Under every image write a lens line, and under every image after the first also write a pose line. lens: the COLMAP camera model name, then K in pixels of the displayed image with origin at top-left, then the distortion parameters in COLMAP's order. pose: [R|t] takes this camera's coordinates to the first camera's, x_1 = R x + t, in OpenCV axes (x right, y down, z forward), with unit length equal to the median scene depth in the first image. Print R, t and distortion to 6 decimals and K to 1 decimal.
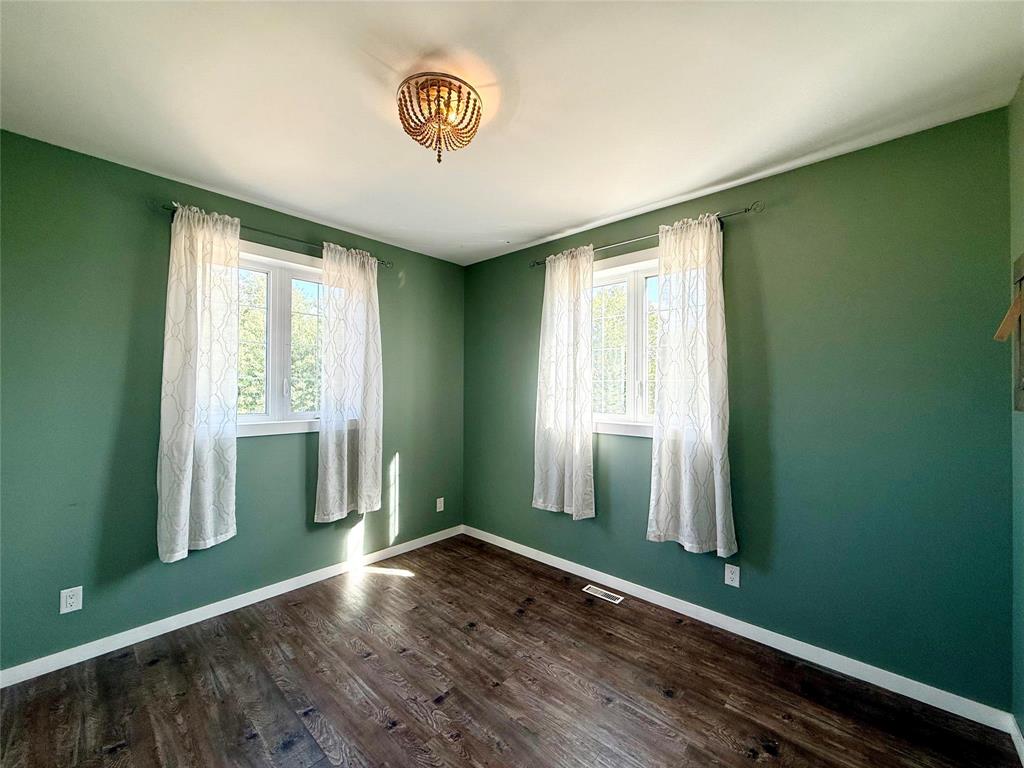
lens RADIAL K [[407.4, 0, 510.0], [0, 407.4, 384.1], [0, 0, 1]] dist [-0.001922, 0.000505]
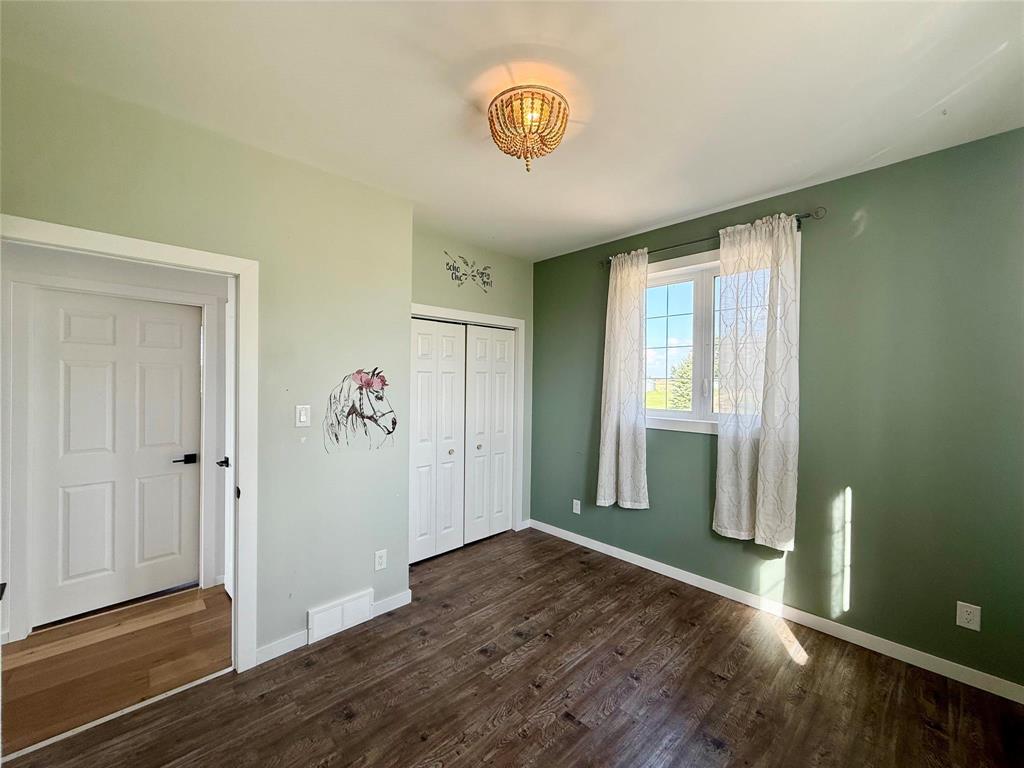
lens RADIAL K [[407.4, 0, 509.9], [0, 407.4, 385.3], [0, 0, 1]] dist [-0.001922, 0.000505]
pose [[-0.062980, 0.007938, -0.997983, 0.591187], [0.006132, 0.999953, 0.007567, -0.009551], [0.997996, -0.005643, -0.063026, 0.697501]]
